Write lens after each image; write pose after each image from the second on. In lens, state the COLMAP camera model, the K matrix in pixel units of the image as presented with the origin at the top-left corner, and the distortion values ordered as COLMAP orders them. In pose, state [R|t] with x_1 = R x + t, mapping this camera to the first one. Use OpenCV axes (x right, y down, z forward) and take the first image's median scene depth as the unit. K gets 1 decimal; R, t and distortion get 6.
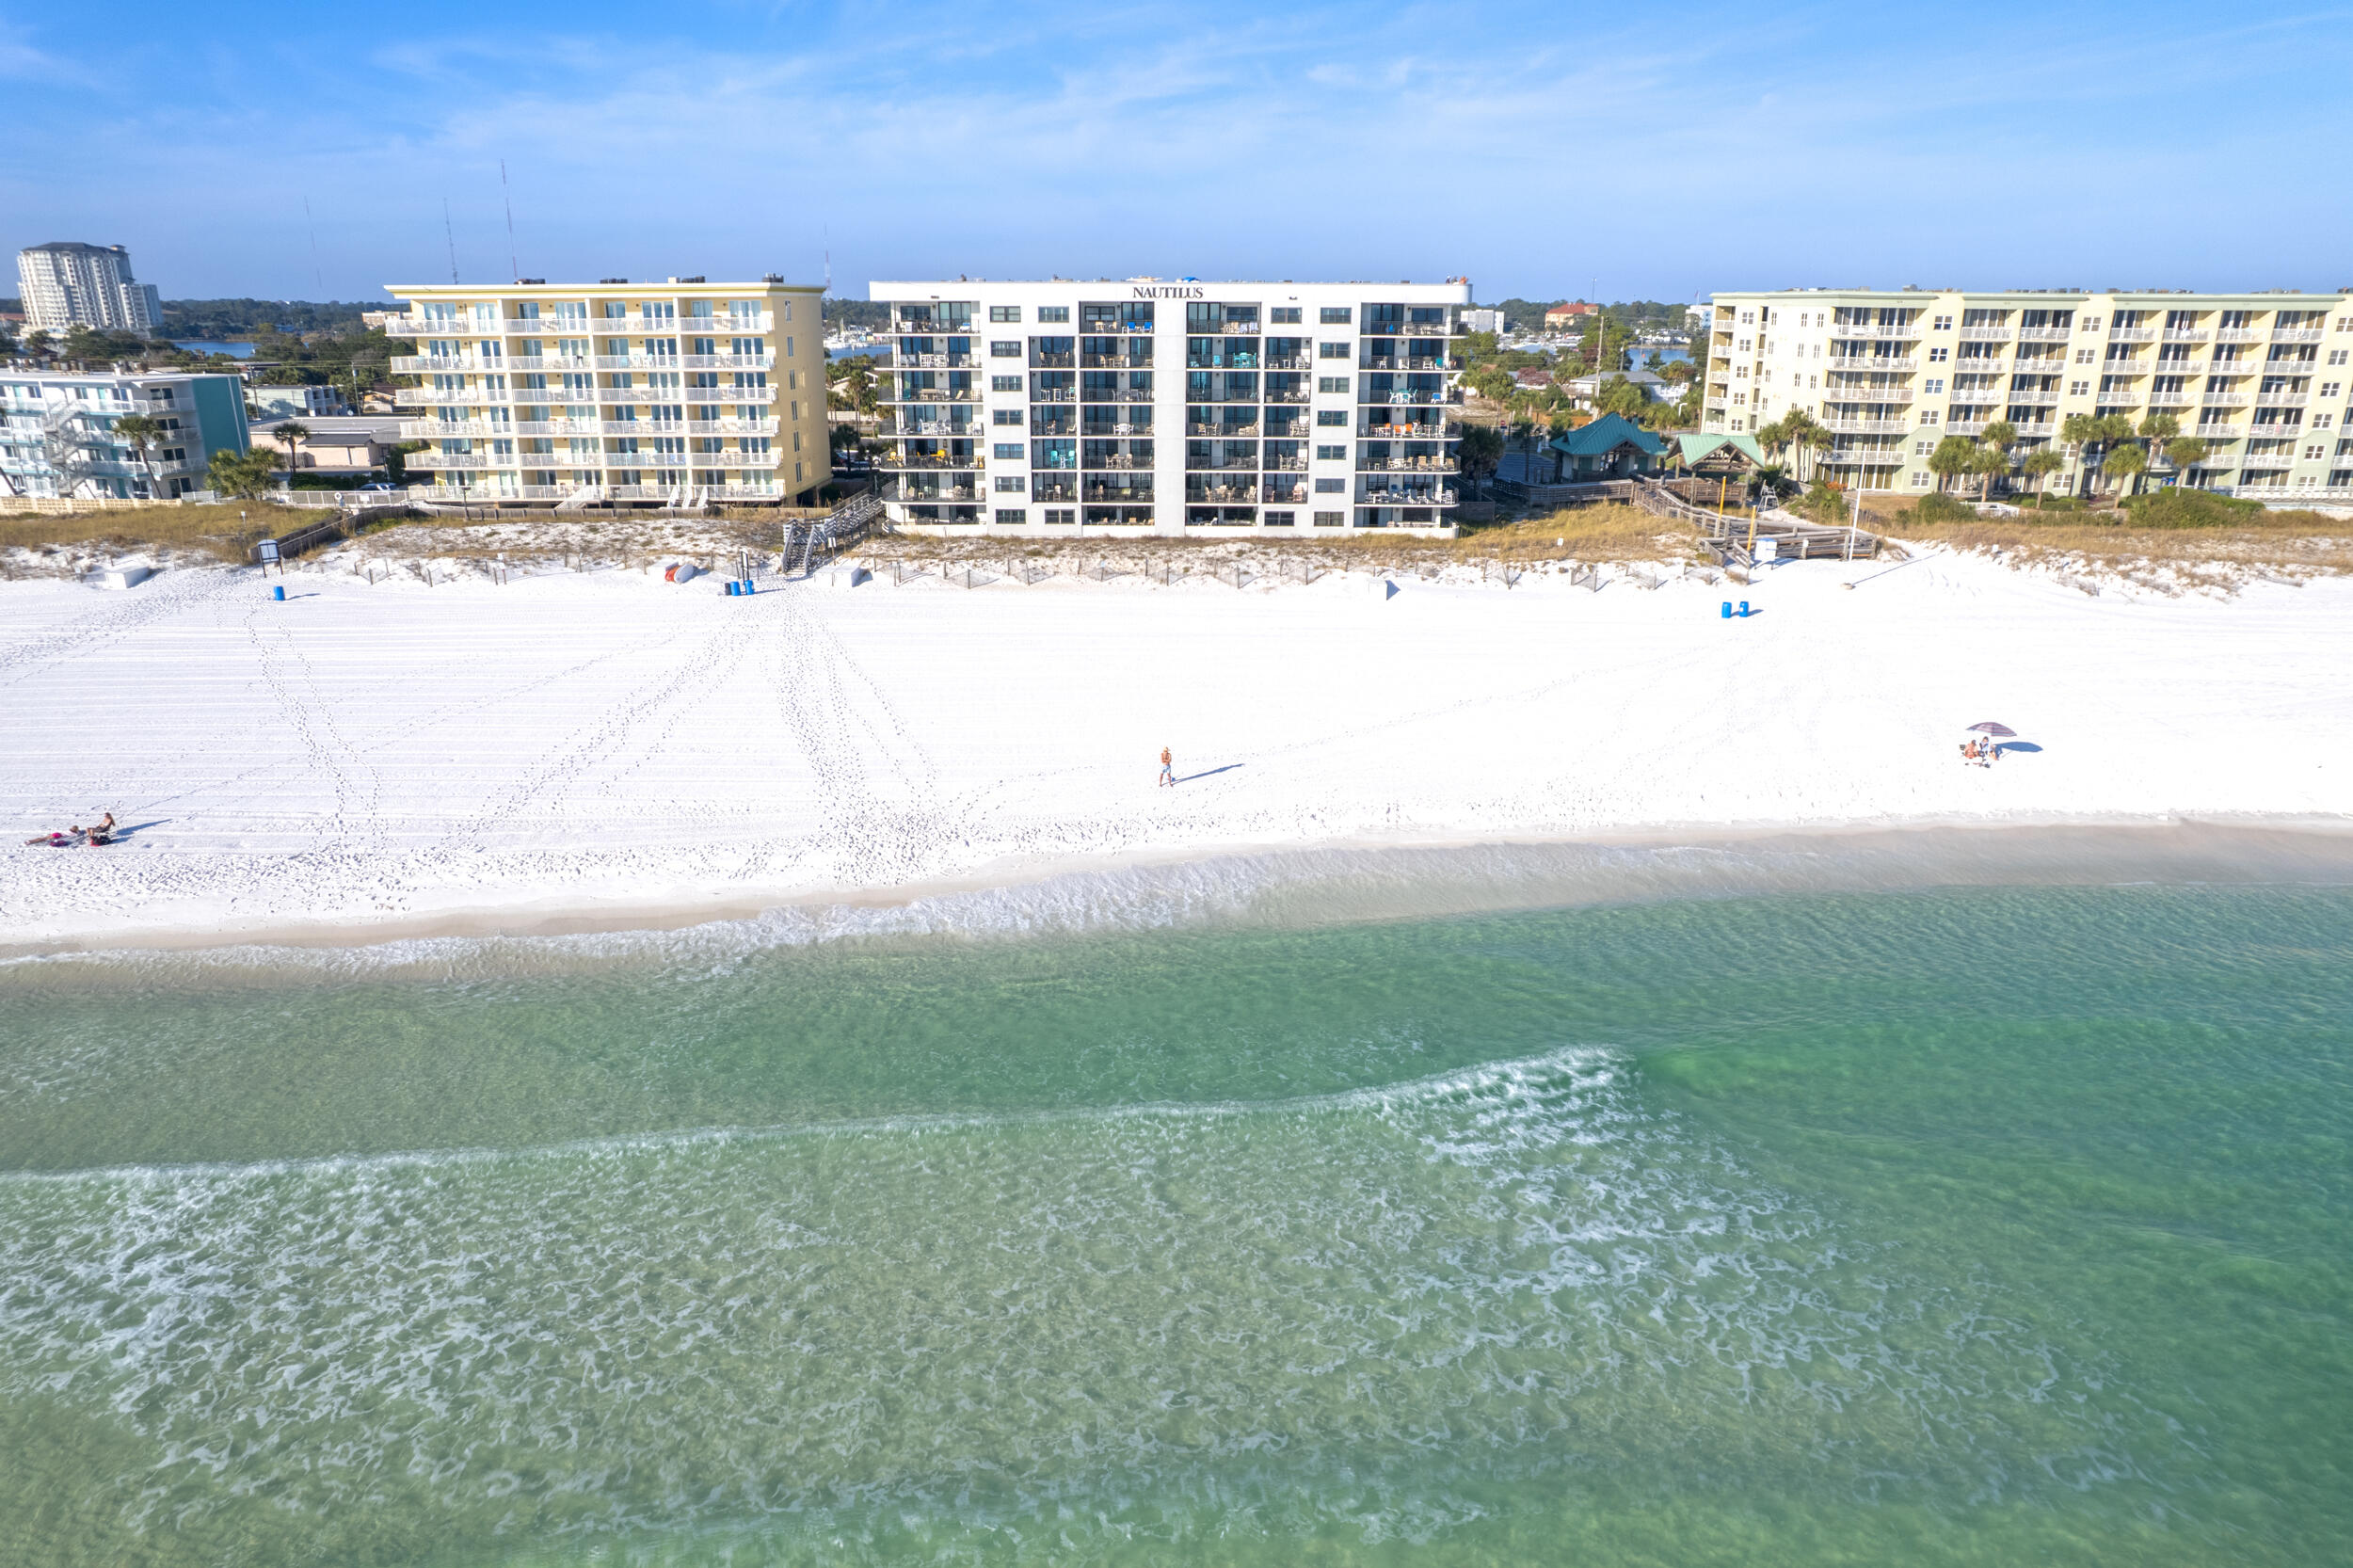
lens RADIAL K [[1516.5, 0, 1188.5], [0, 1516.5, 794.2], [0, 0, 1]] dist [-0.084024, 0.068686]
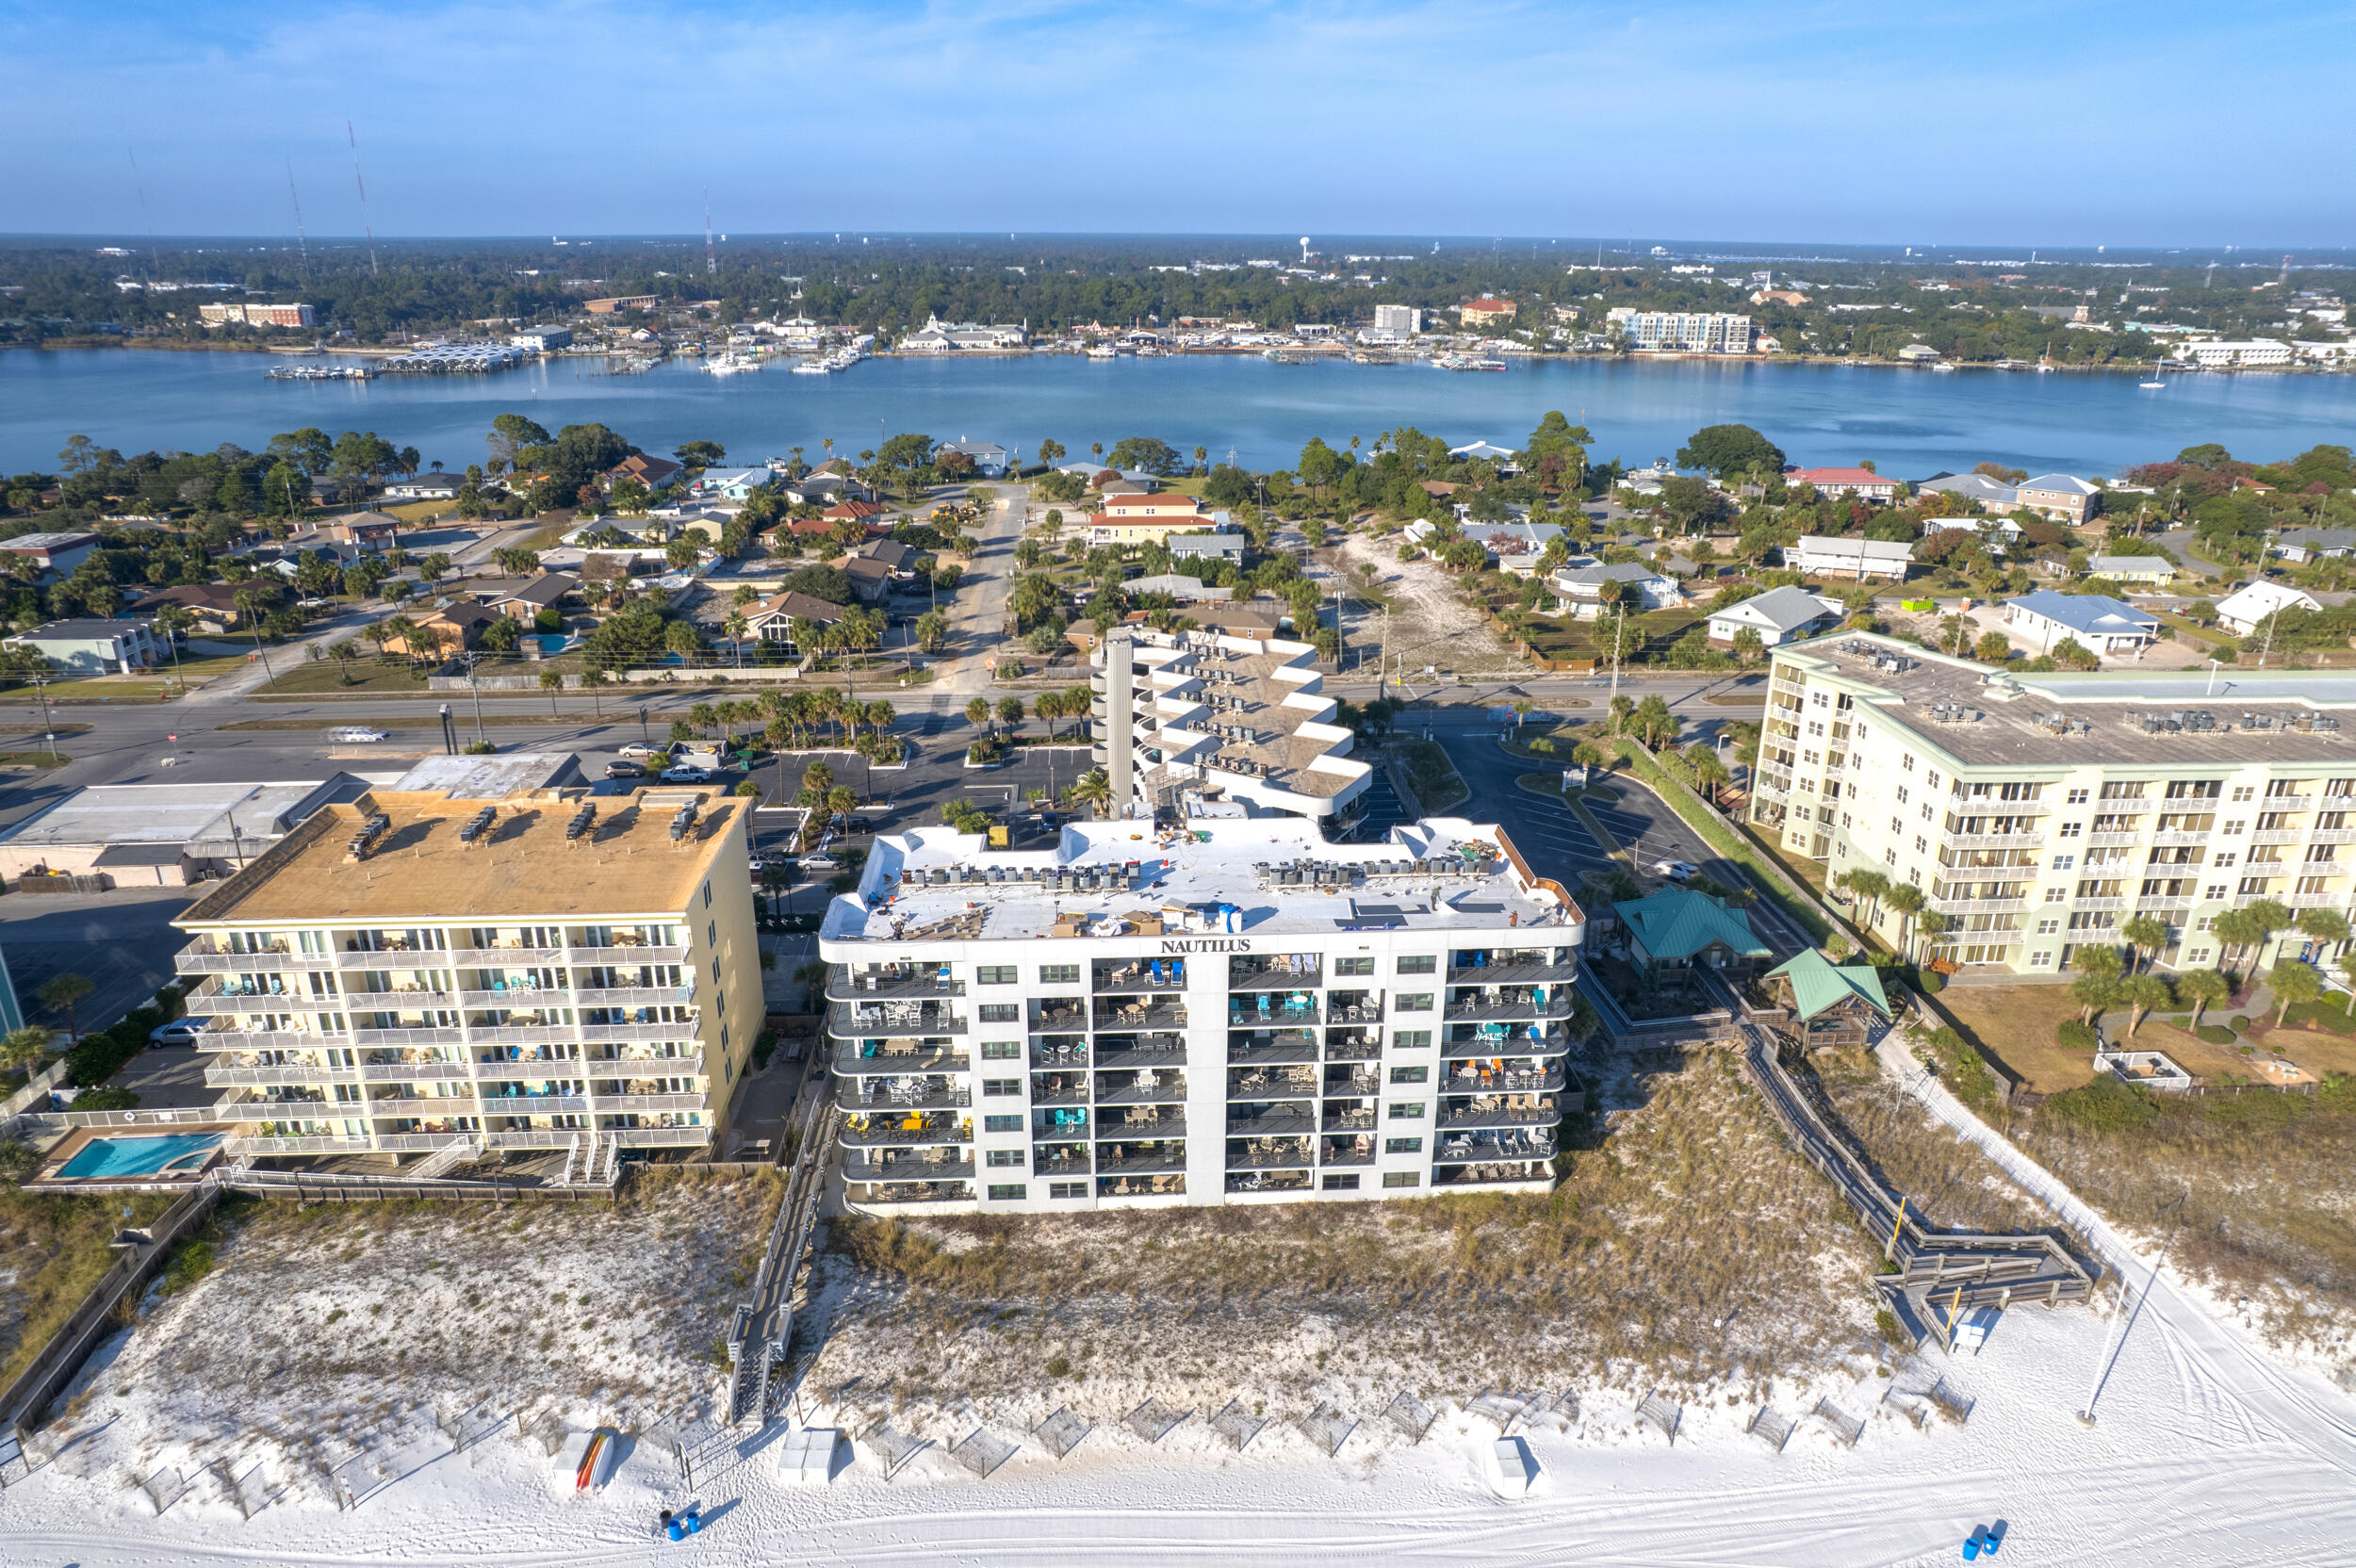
lens RADIAL K [[1518.4, 0, 1190.0], [0, 1518.4, 794.2], [0, 0, 1]] dist [-0.084024, 0.068686]
pose [[0.997593, -0.023468, 0.065256, -0.068146], [0.020520, 0.998754, 0.045484, -0.426814], [-0.066242, -0.044036, 0.996831, 0.207830]]
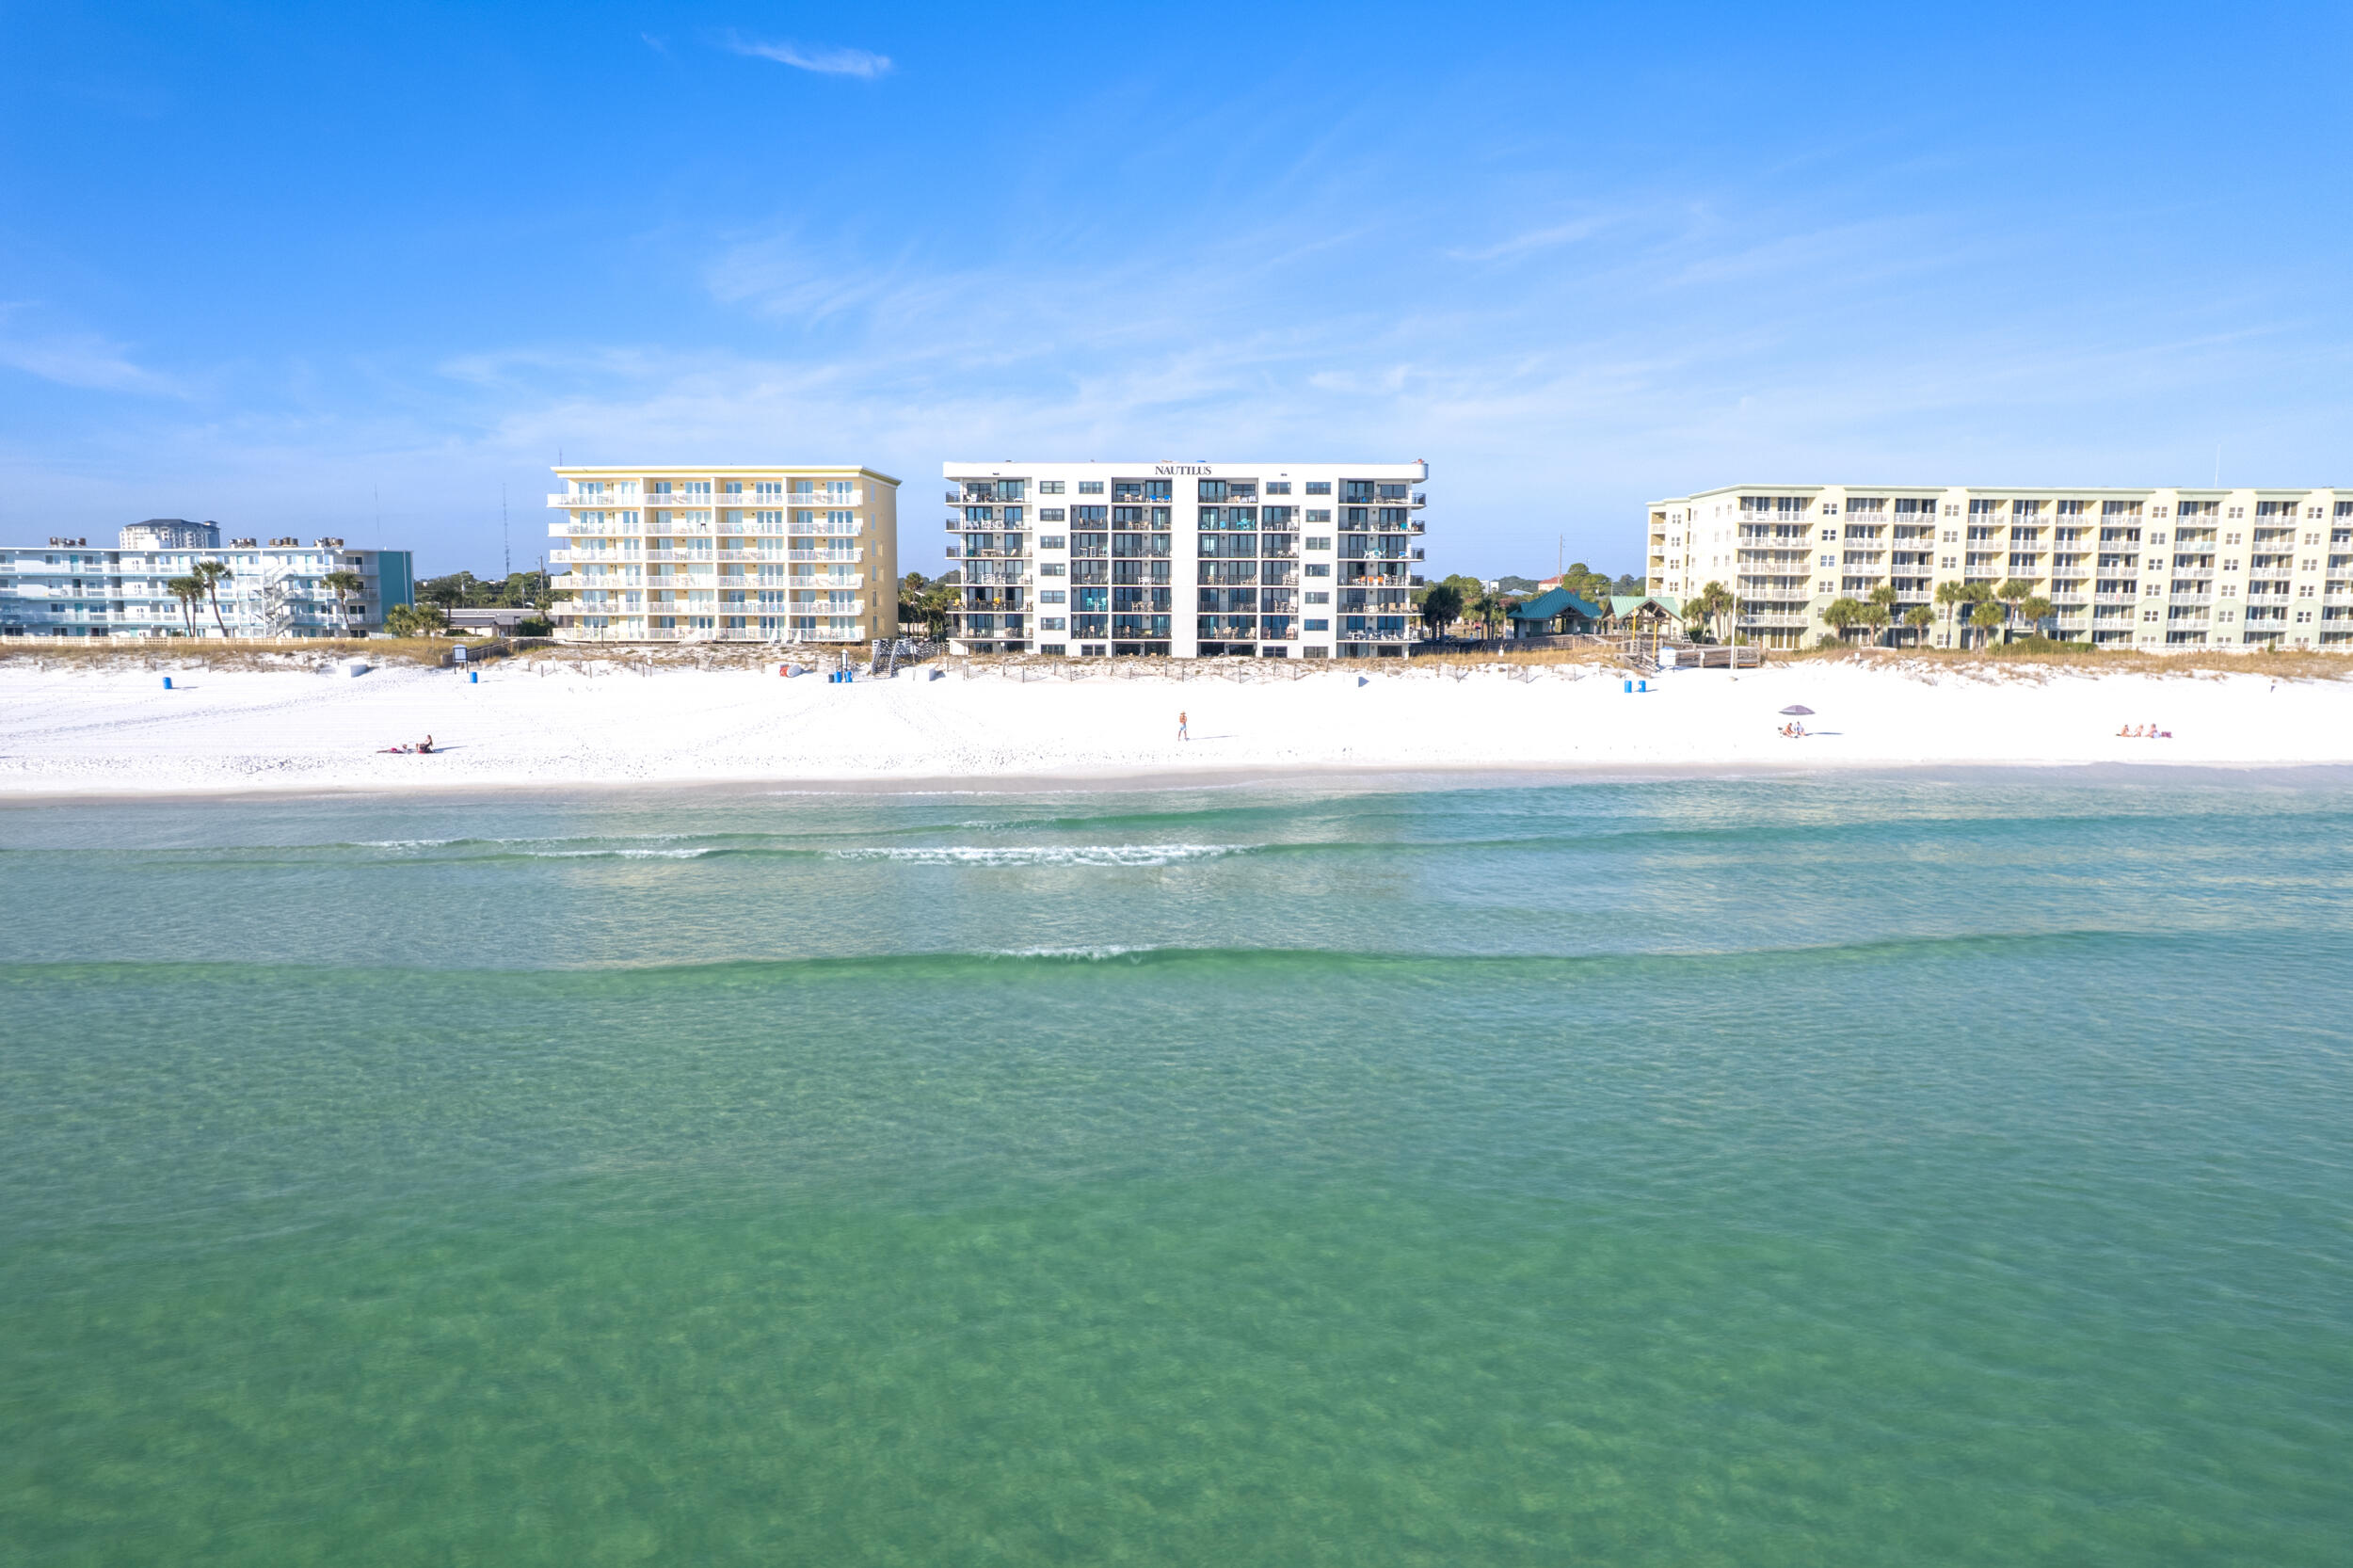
lens RADIAL K [[1525.9, 0, 1188.2], [0, 1525.9, 790.2], [0, 0, 1]] dist [-0.066746, 0.005104]
pose [[0.999973, 0.000388, -0.007325, -0.000271], [-0.001725, 0.983031, -0.183429, 0.149687], [0.007129, 0.183437, 0.983006, -0.179166]]
